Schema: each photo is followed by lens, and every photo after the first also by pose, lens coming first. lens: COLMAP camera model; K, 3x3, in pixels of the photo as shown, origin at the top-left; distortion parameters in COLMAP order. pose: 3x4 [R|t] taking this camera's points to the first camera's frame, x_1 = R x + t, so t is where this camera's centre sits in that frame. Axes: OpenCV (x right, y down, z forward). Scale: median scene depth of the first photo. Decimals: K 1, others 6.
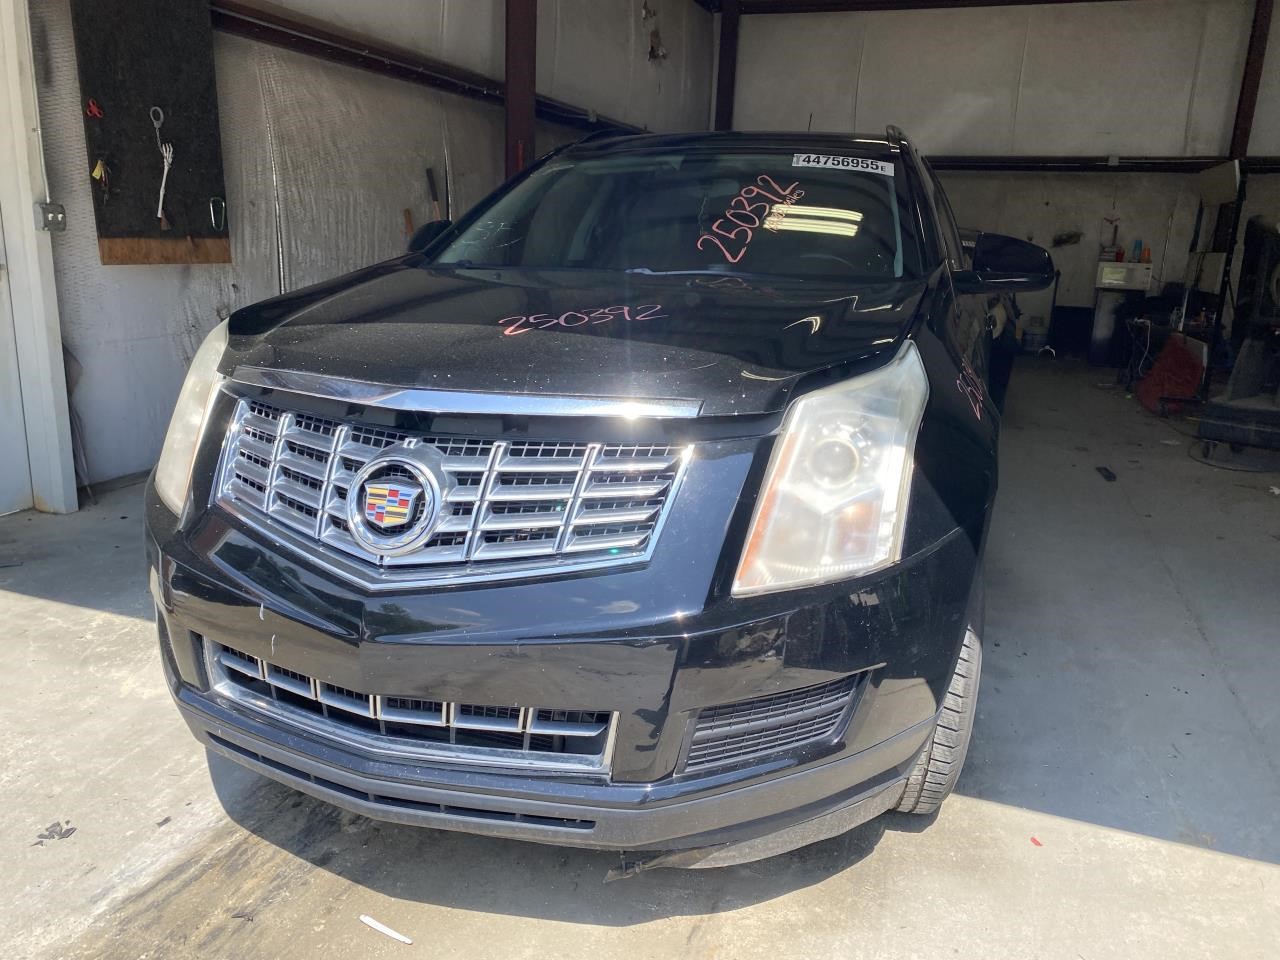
lens RADIAL K [[967.7, 0, 620.7], [0, 967.7, 481.7], [0, 0, 1]] dist [0.025794, -0.022875]
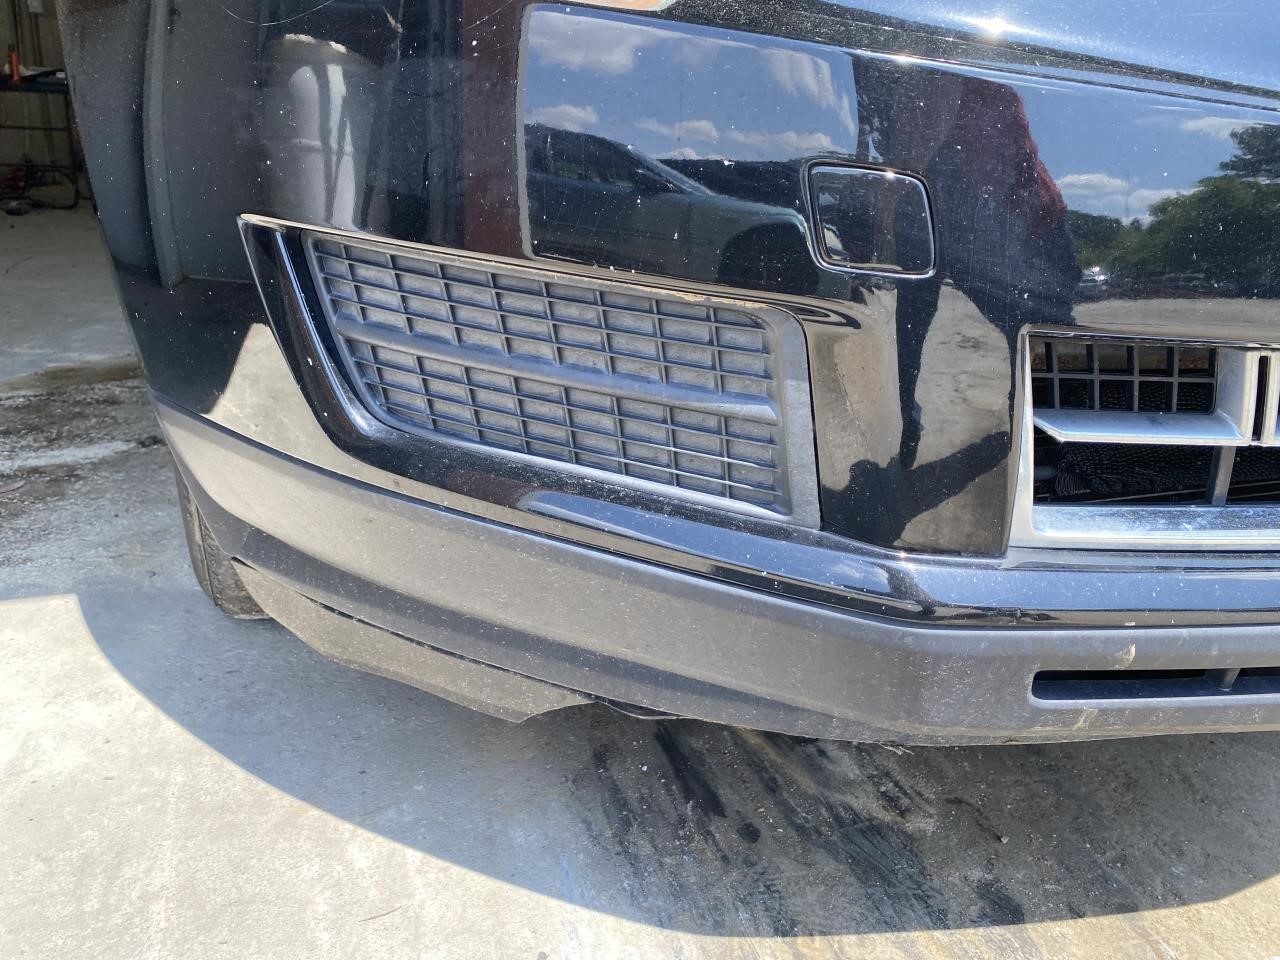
lens RADIAL K [[967.7, 0, 641.0], [0, 967.7, 479.5], [0, 0, 1]] dist [0.025794, -0.022875]
pose [[0.789087, -0.212165, 0.576479, -0.681141], [0.140229, 0.975896, 0.167219, 0.130406], [-0.598061, -0.051111, 0.799819, 0.833445]]
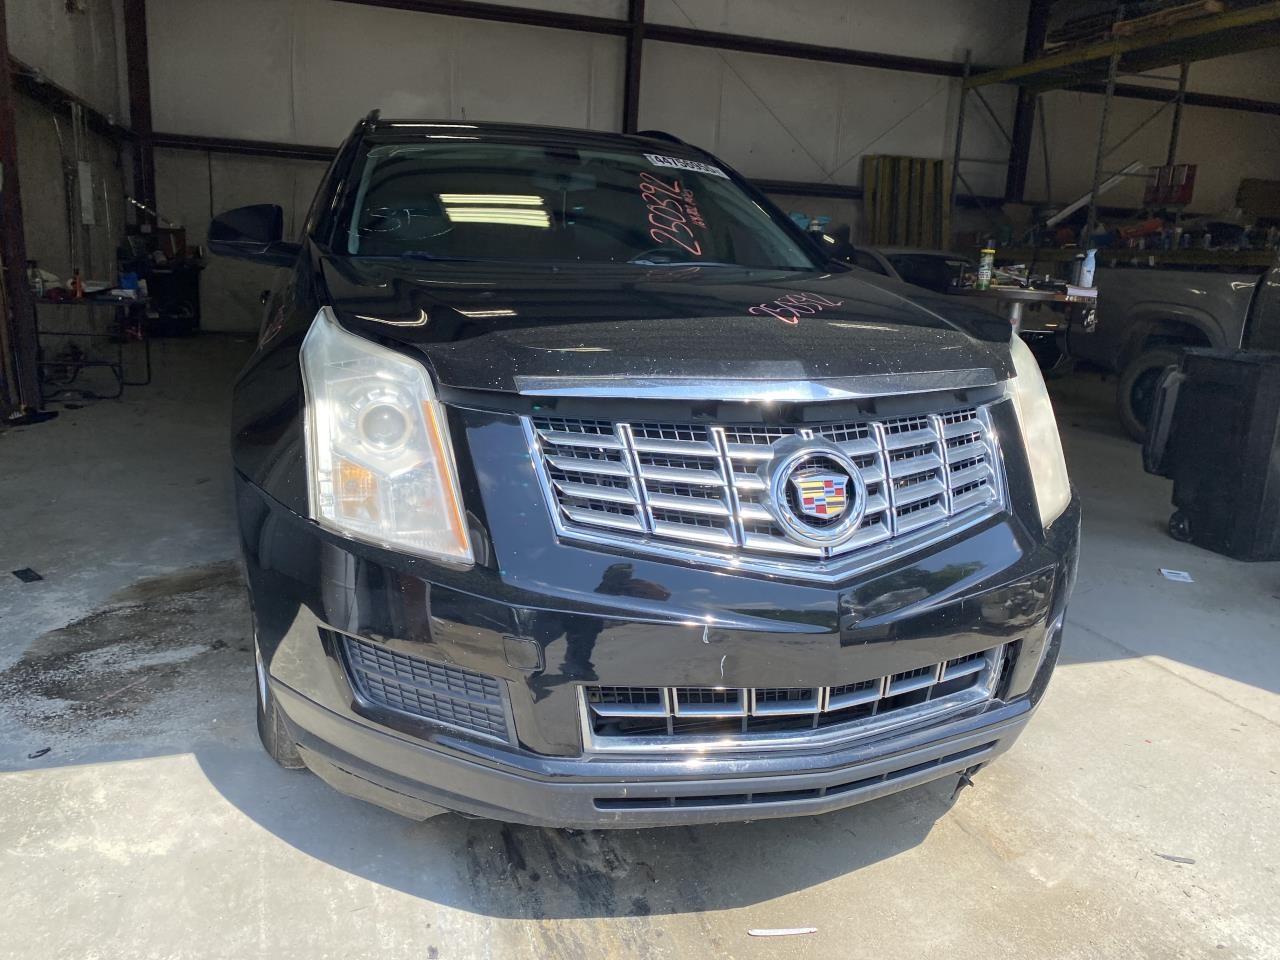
lens RADIAL K [[967.7, 0, 632.1], [0, 967.7, 479.8], [0, 0, 1]] dist [0.025794, -0.022875]
pose [[0.786774, -0.138346, 0.601537, -0.875224], [0.135907, 0.989469, 0.049807, -0.061534], [-0.602093, 0.042566, 0.797290, 0.280601]]
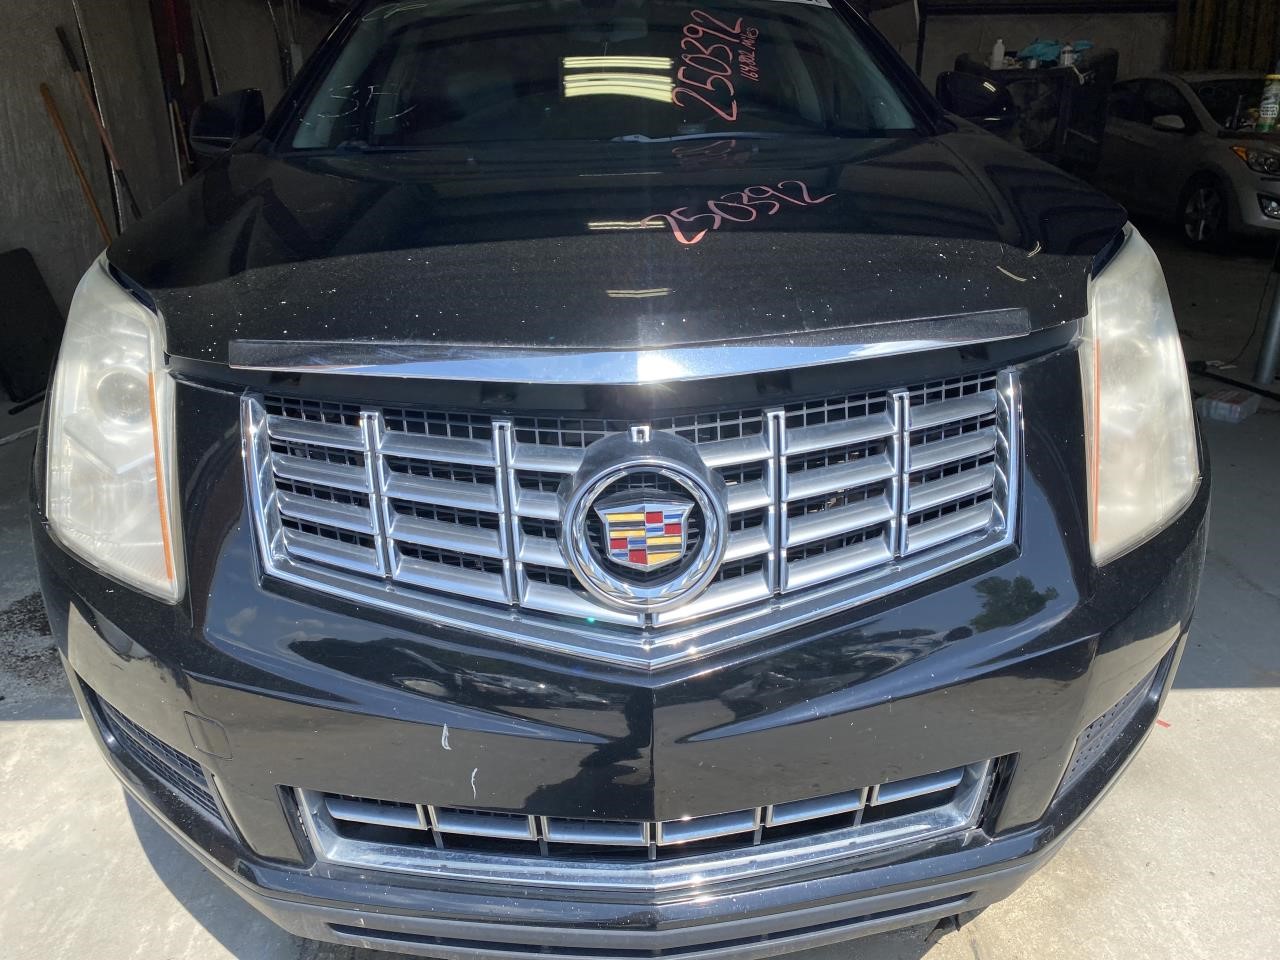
lens RADIAL K [[967.7, 0, 622.5], [0, 967.7, 490.2], [0, 0, 1]] dist [0.025794, -0.022875]
pose [[0.925642, -0.183839, 0.330741, -0.404019], [0.138608, 0.978030, 0.155706, -0.094045], [-0.352100, -0.098284, 0.930788, 0.363495]]
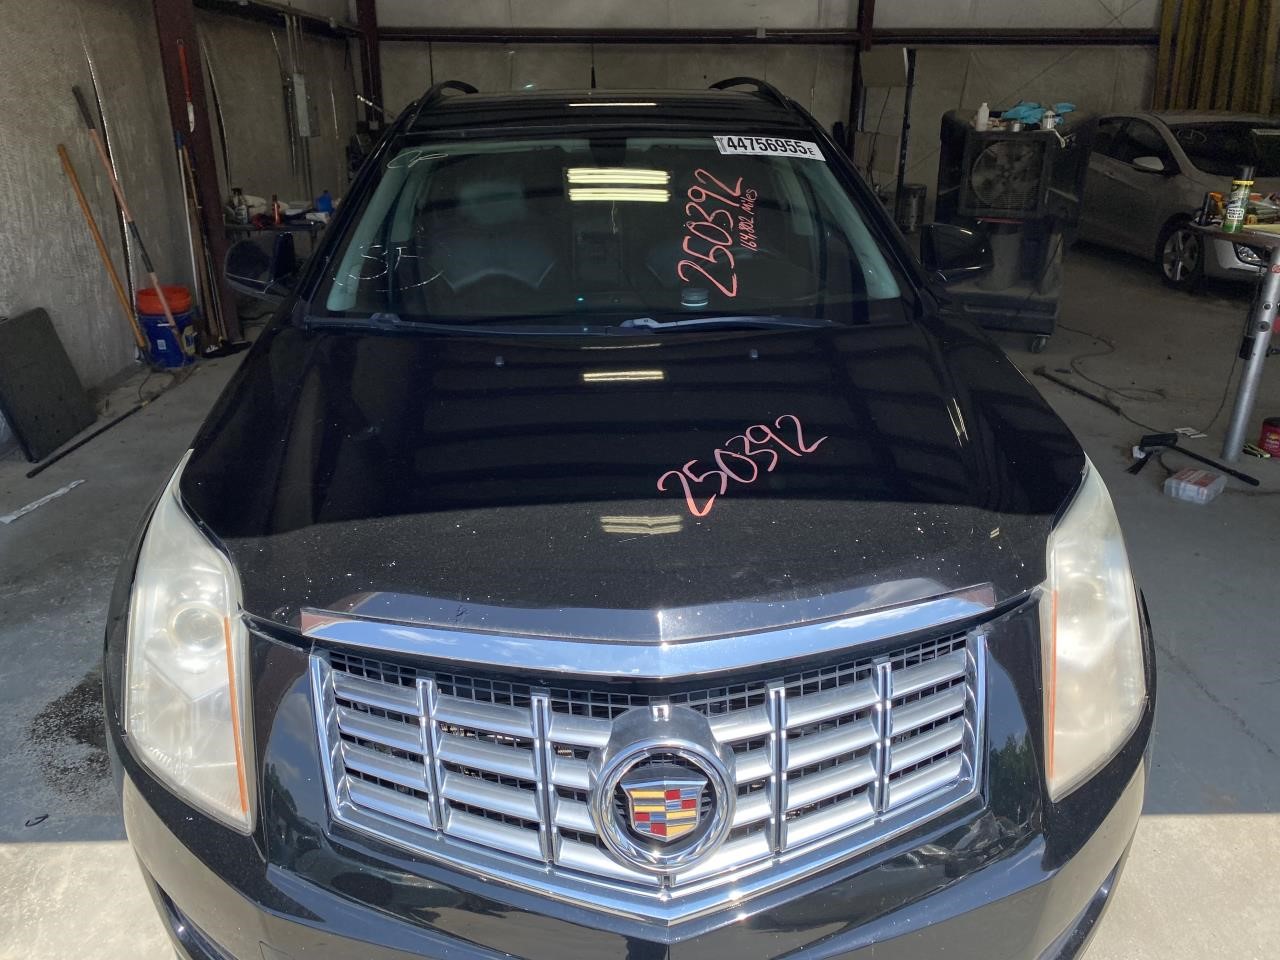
lens RADIAL K [[967.7, 0, 624.0], [0, 967.7, 469.1], [0, 0, 1]] dist [0.025794, -0.022875]
pose [[0.922687, -0.172711, 0.344701, -0.423142], [0.127166, 0.980350, 0.150805, -0.306878], [-0.363974, -0.095312, 0.926520, 0.302153]]
